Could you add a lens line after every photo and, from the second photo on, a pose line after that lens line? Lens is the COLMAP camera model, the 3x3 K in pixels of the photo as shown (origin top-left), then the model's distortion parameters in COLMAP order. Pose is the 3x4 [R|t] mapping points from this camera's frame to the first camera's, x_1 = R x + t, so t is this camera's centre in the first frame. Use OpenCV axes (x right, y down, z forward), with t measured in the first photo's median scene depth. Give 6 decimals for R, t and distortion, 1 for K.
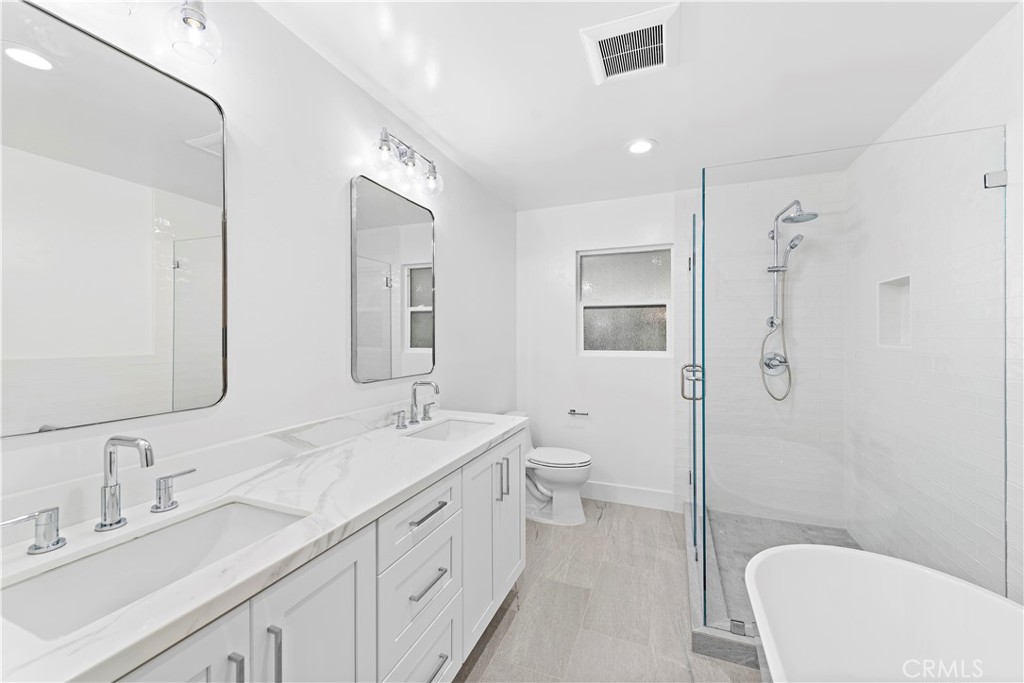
lens RADIAL K [[402.8, 0, 519.0], [0, 402.8, 343.2], [0, 0, 1]] dist [0.013664, -0.003372]
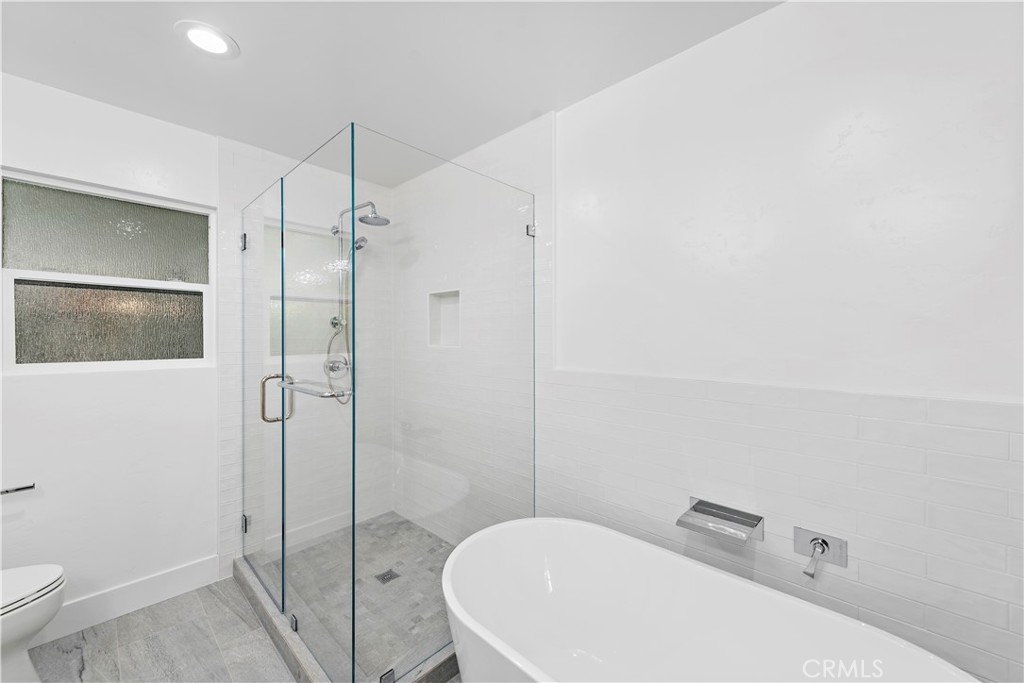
lens RADIAL K [[402.8, 0, 517.3], [0, 402.8, 340.1], [0, 0, 1]] dist [0.013664, -0.003372]
pose [[0.383021, -0.003686, 0.923732, -0.091810], [0.010830, 0.999941, -0.000501, -0.006476], [-0.923676, 0.010196, 0.383039, 0.263836]]
